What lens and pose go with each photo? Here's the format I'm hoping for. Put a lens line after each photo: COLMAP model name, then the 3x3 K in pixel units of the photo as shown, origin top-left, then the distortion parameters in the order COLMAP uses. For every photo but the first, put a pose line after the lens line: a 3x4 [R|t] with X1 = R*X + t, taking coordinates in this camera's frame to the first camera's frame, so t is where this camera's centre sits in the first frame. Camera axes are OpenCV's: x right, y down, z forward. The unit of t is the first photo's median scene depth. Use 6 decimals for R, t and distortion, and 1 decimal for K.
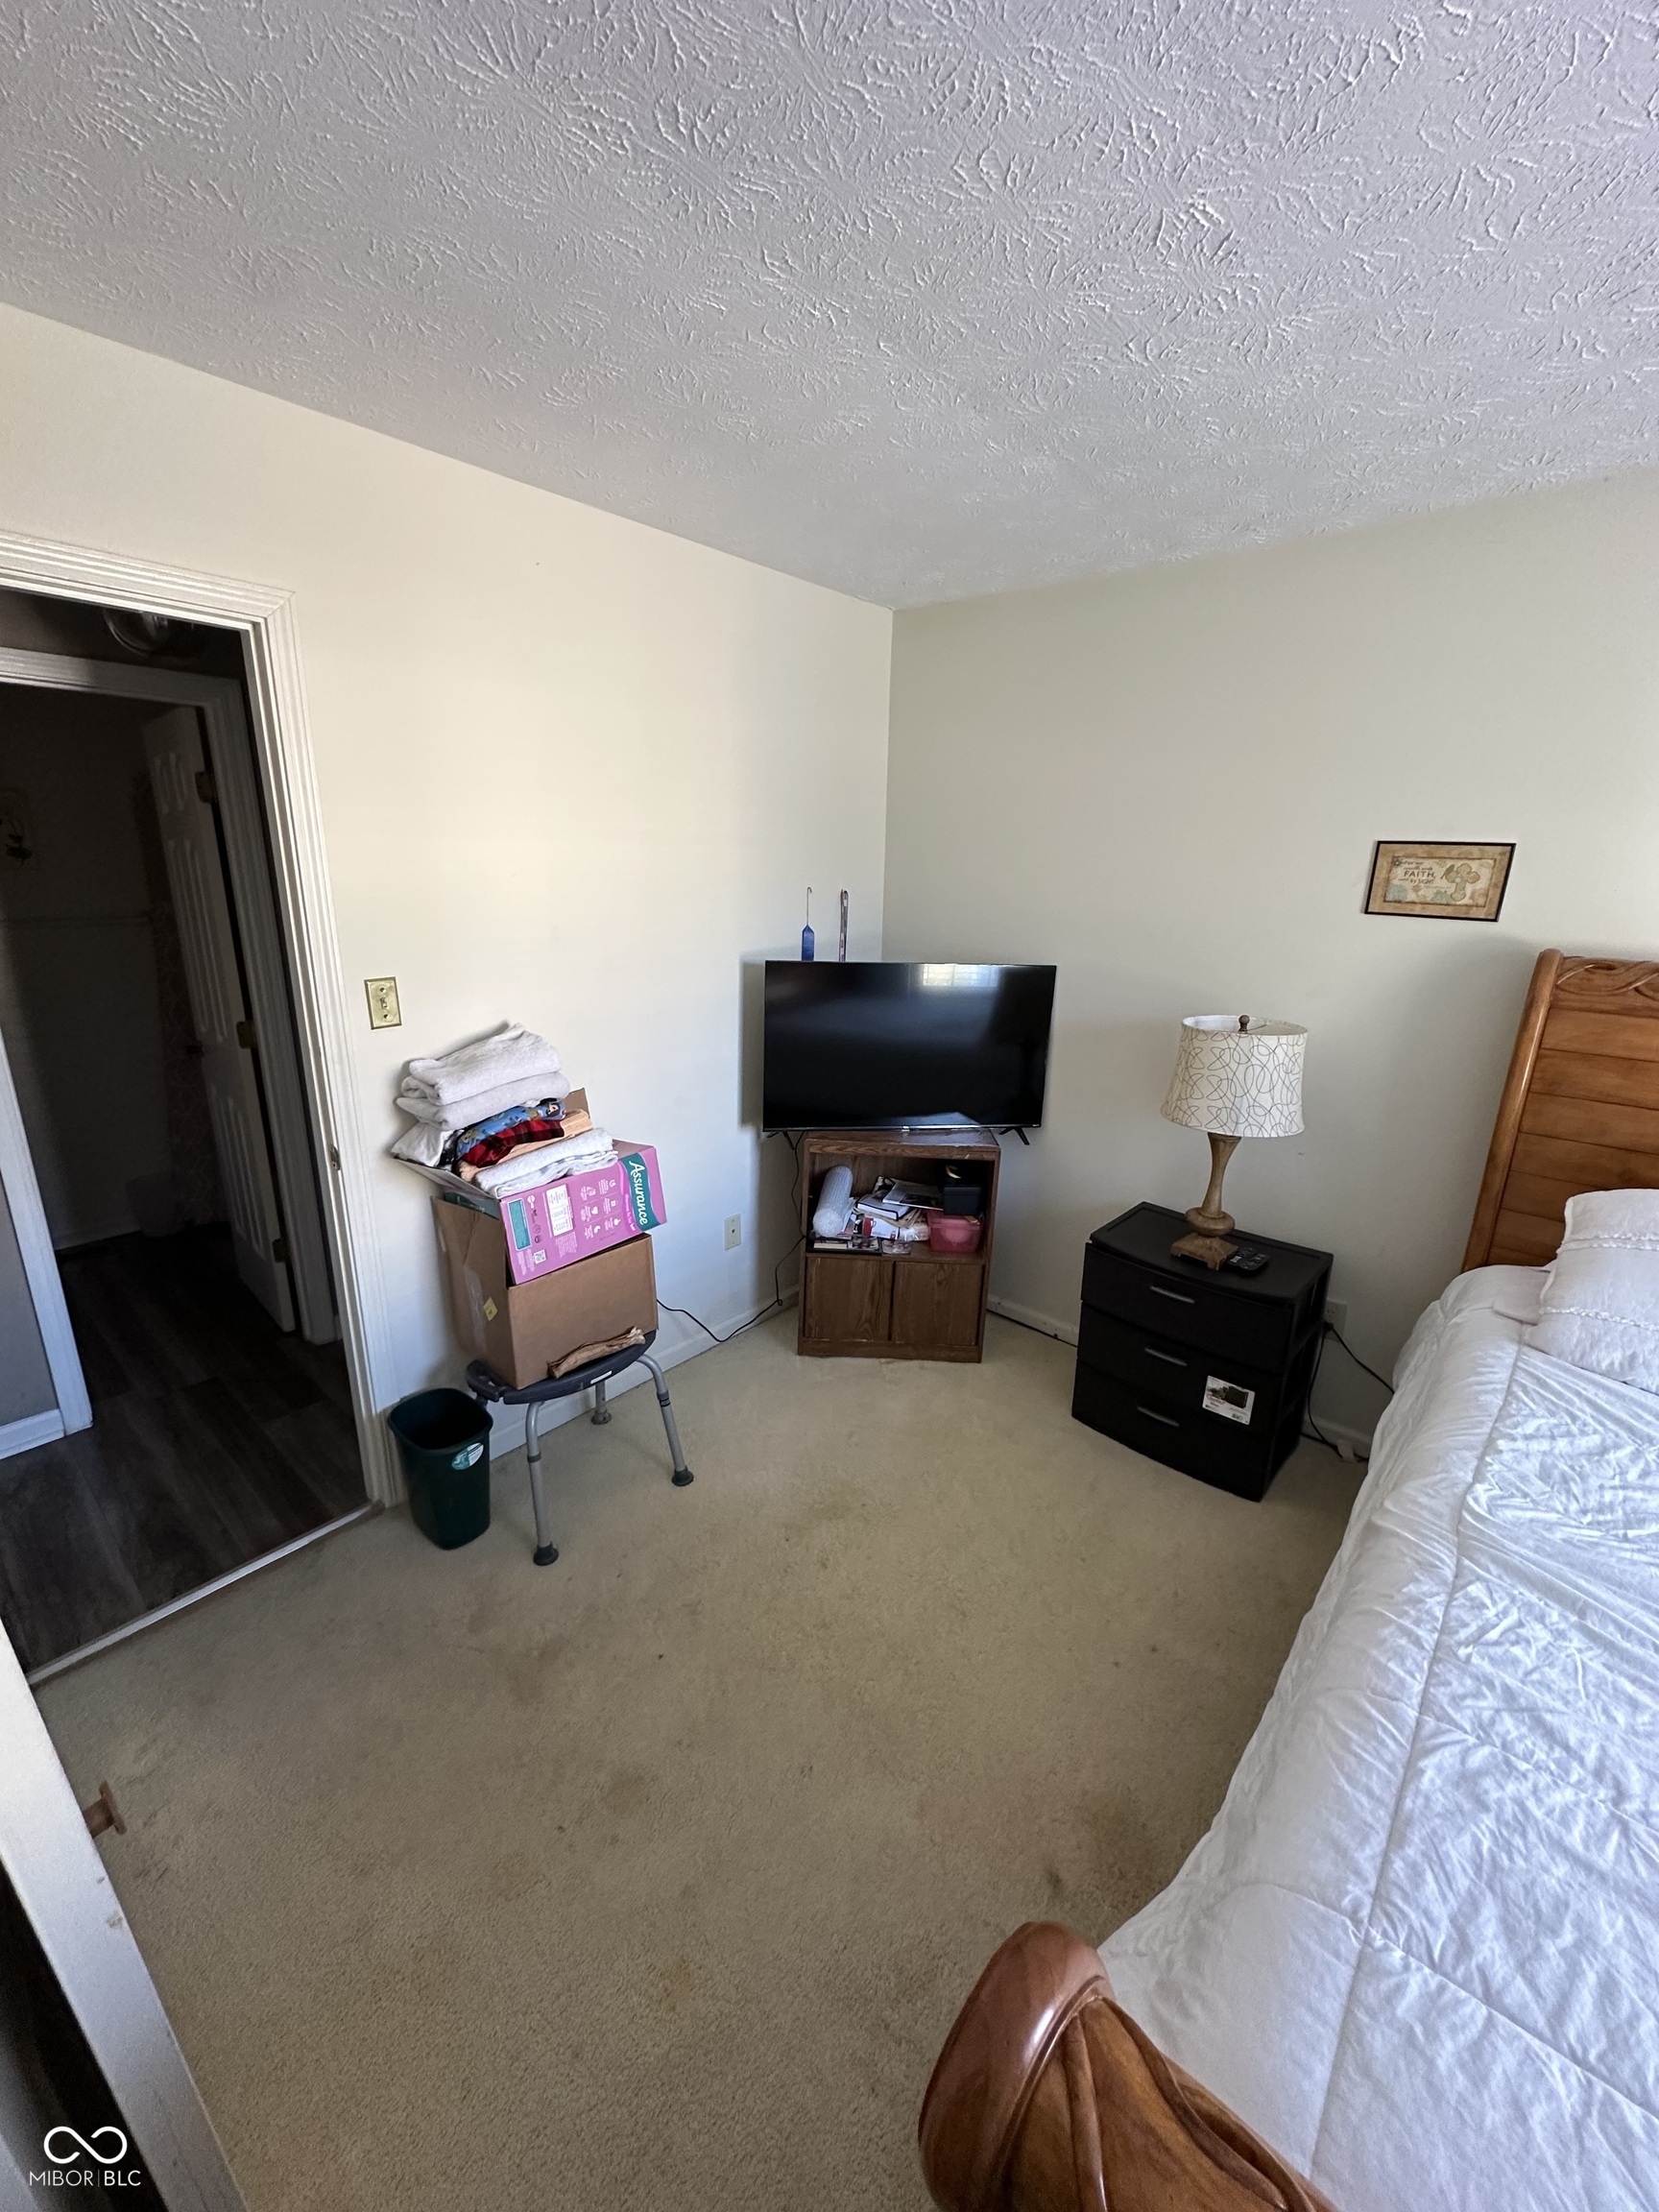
lens RADIAL K [[874.1, 0, 826.5], [0, 874.1, 1102.7], [0, 0, 1]] dist [-0.003477, 0.000696]
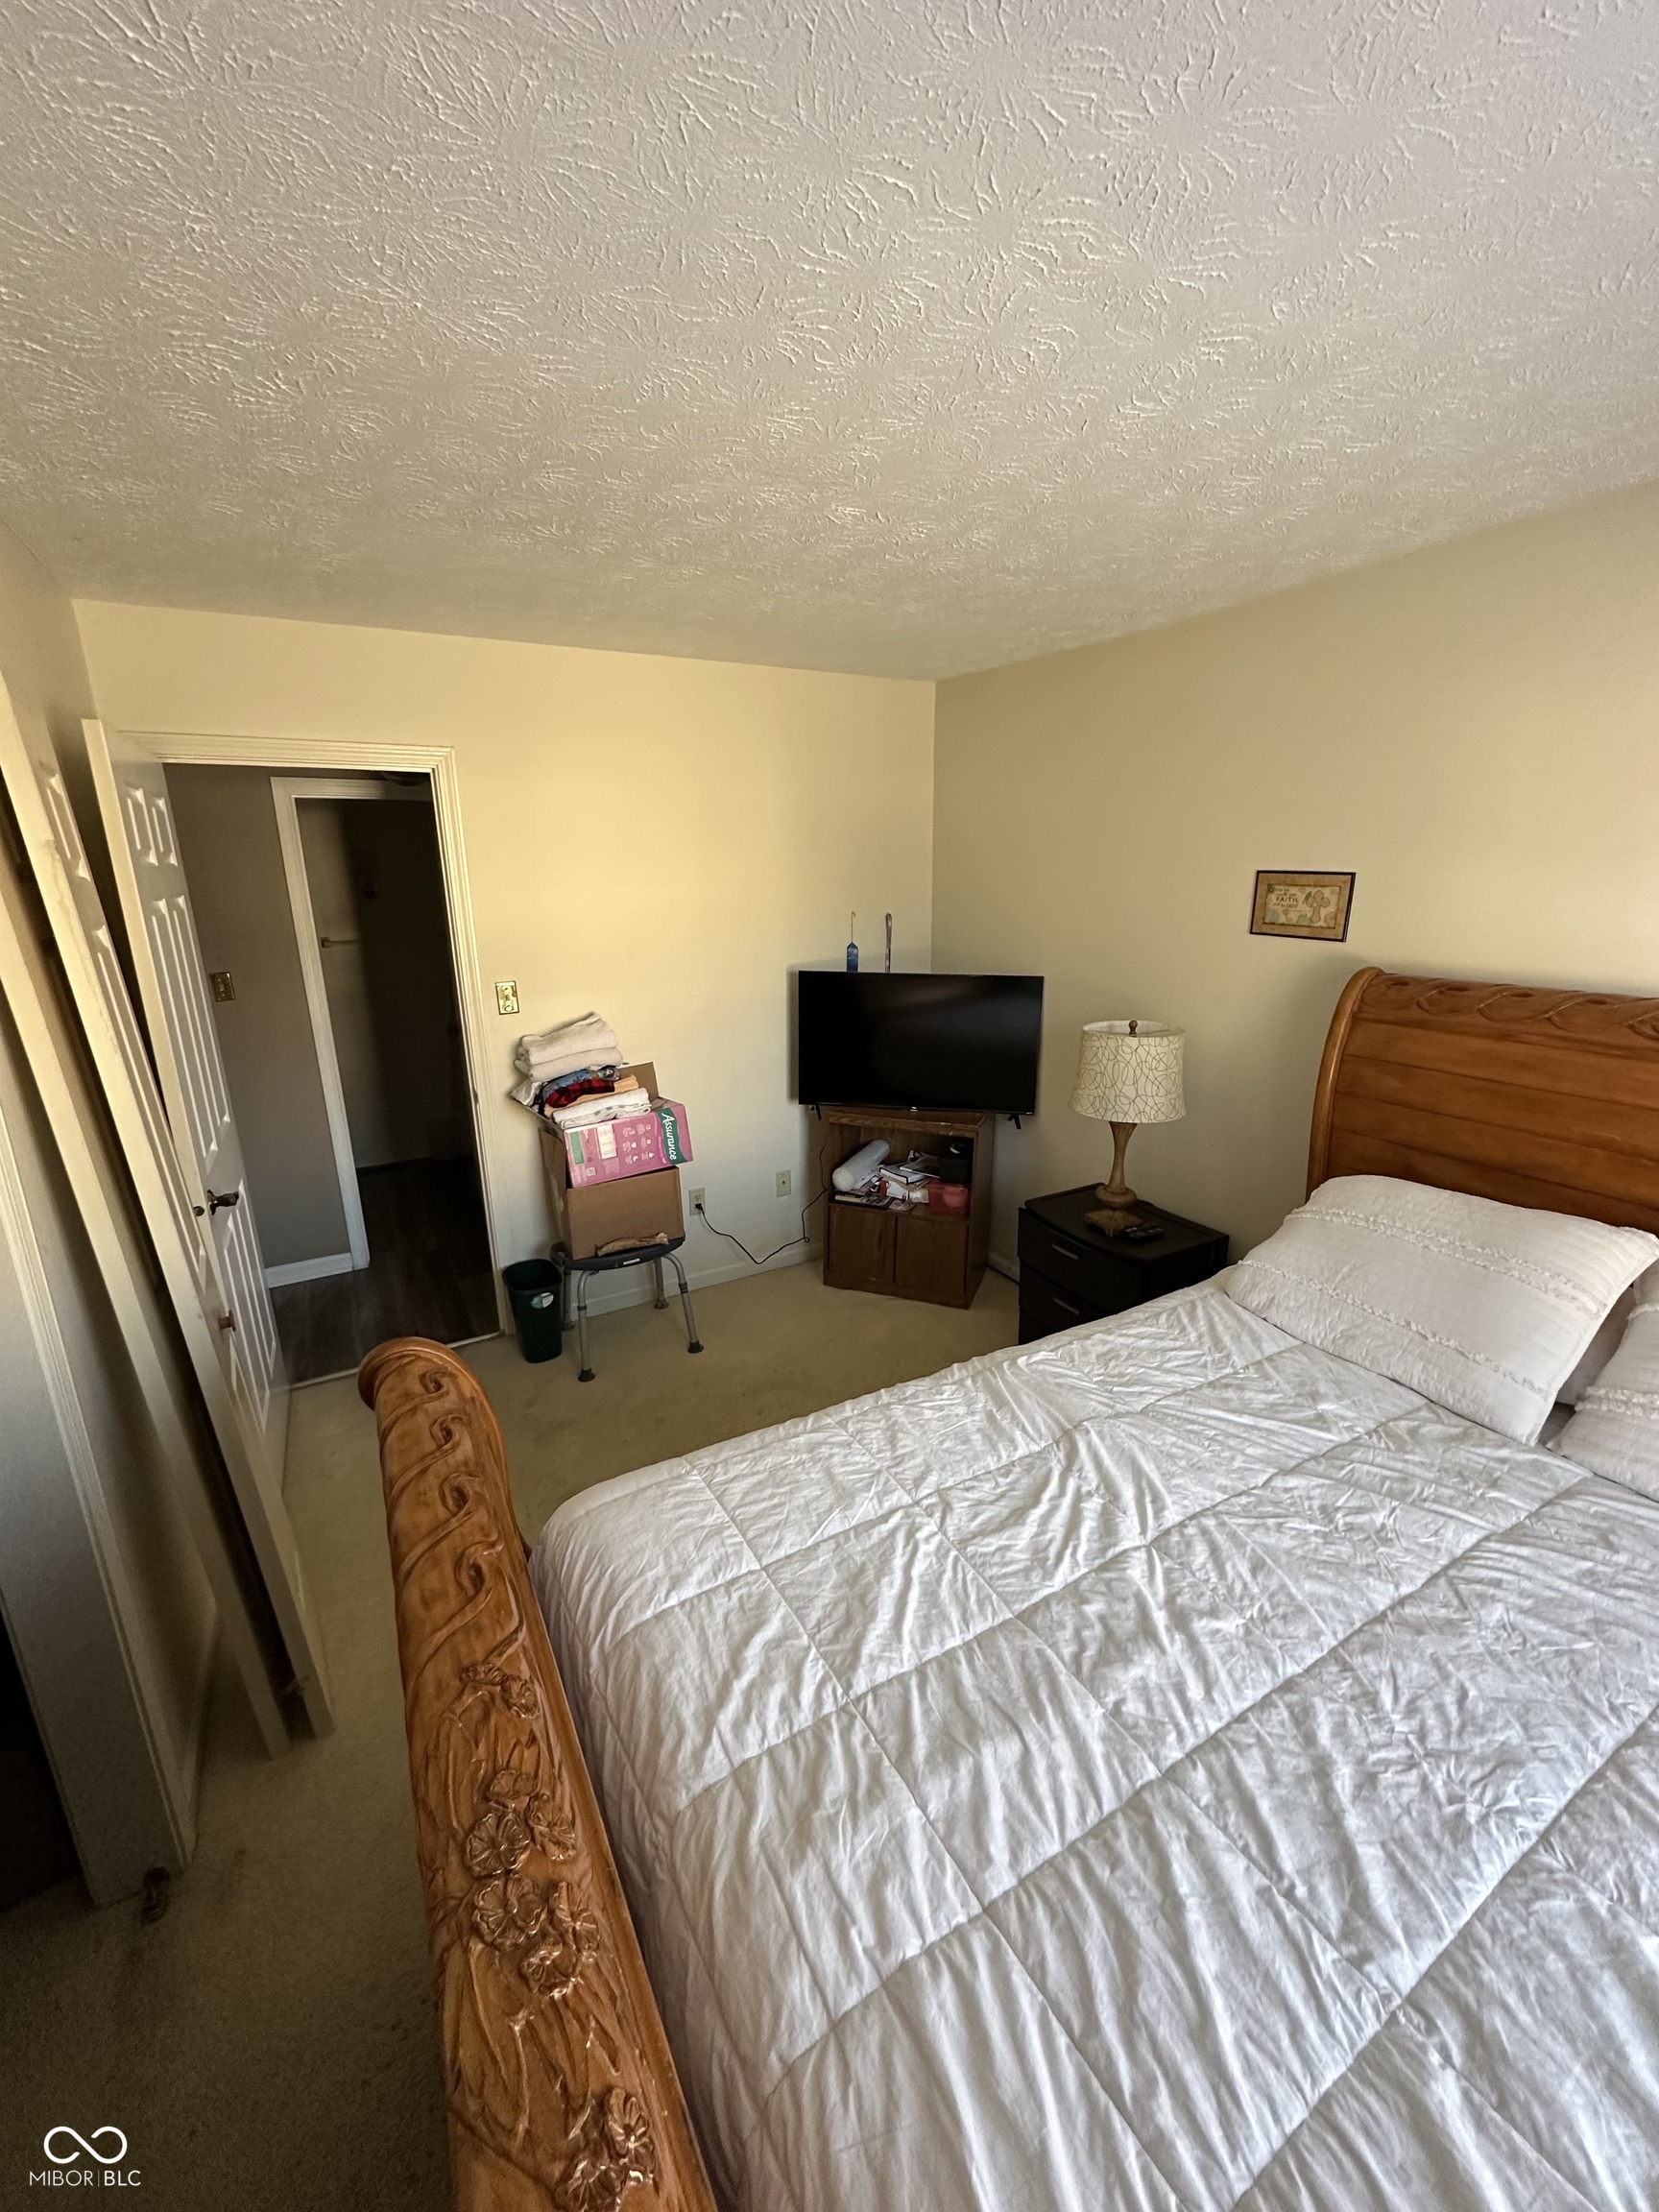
lens RADIAL K [[874.1, 0, 832.8], [0, 874.1, 1104.5], [0, 0, 1]] dist [-0.003477, 0.000696]
pose [[0.947437, 0.054512, -0.315265, 0.473276], [-0.055516, 0.998441, 0.005803, 0.029146], [0.315089, 0.012004, 0.948986, -0.249700]]
